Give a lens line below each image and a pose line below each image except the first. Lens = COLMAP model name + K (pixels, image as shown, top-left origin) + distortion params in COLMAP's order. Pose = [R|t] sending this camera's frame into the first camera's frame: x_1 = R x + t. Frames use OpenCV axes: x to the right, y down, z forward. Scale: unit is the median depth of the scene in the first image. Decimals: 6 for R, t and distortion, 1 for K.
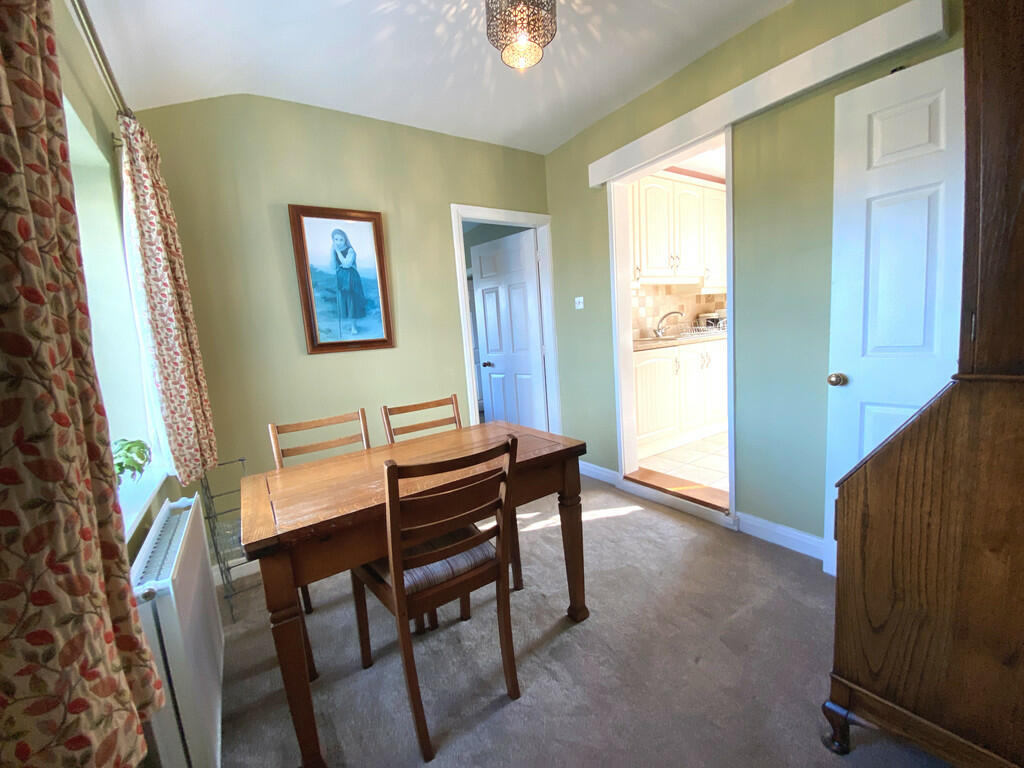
lens RADIAL K [[410.5, 0, 512.0], [0, 410.5, 384.0], [0, 0, 1]] dist [0.001146, -0.014634]
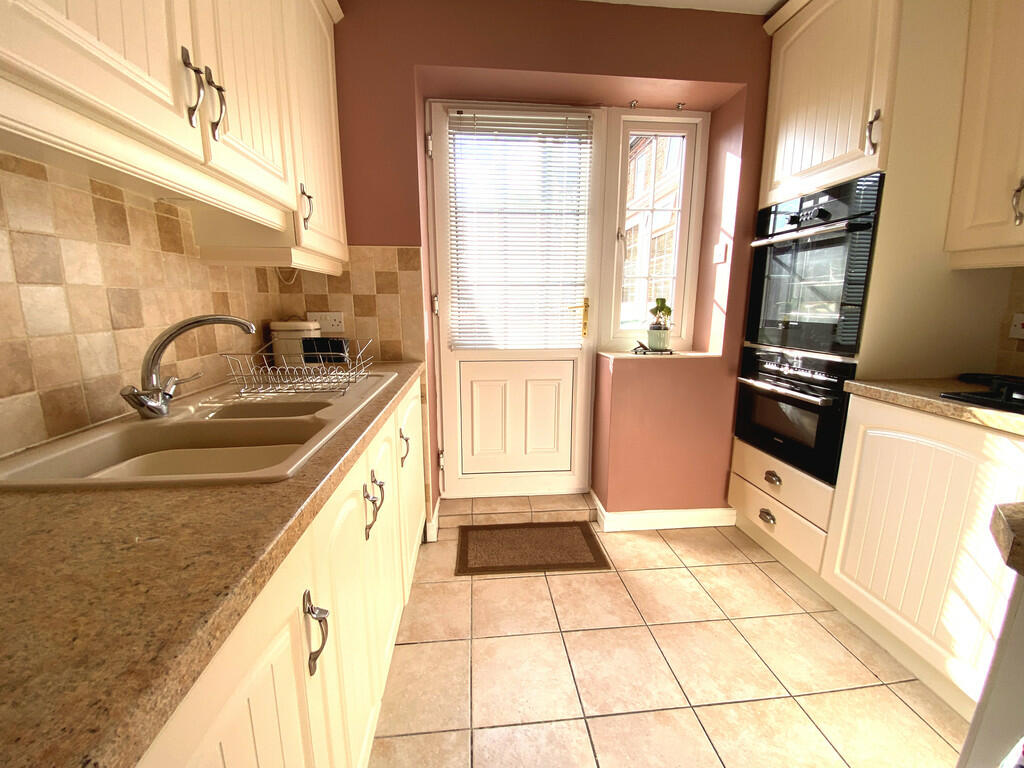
lens RADIAL K [[410.5, 0, 512.0], [0, 410.5, 384.0], [0, 0, 1]] dist [0.001146, -0.014634]
pose [[0.453516, -0.096675, 0.885990, 0.234194], [0.079403, 0.994529, 0.067874, -0.129200], [-0.887704, 0.039568, 0.458711, 0.677916]]
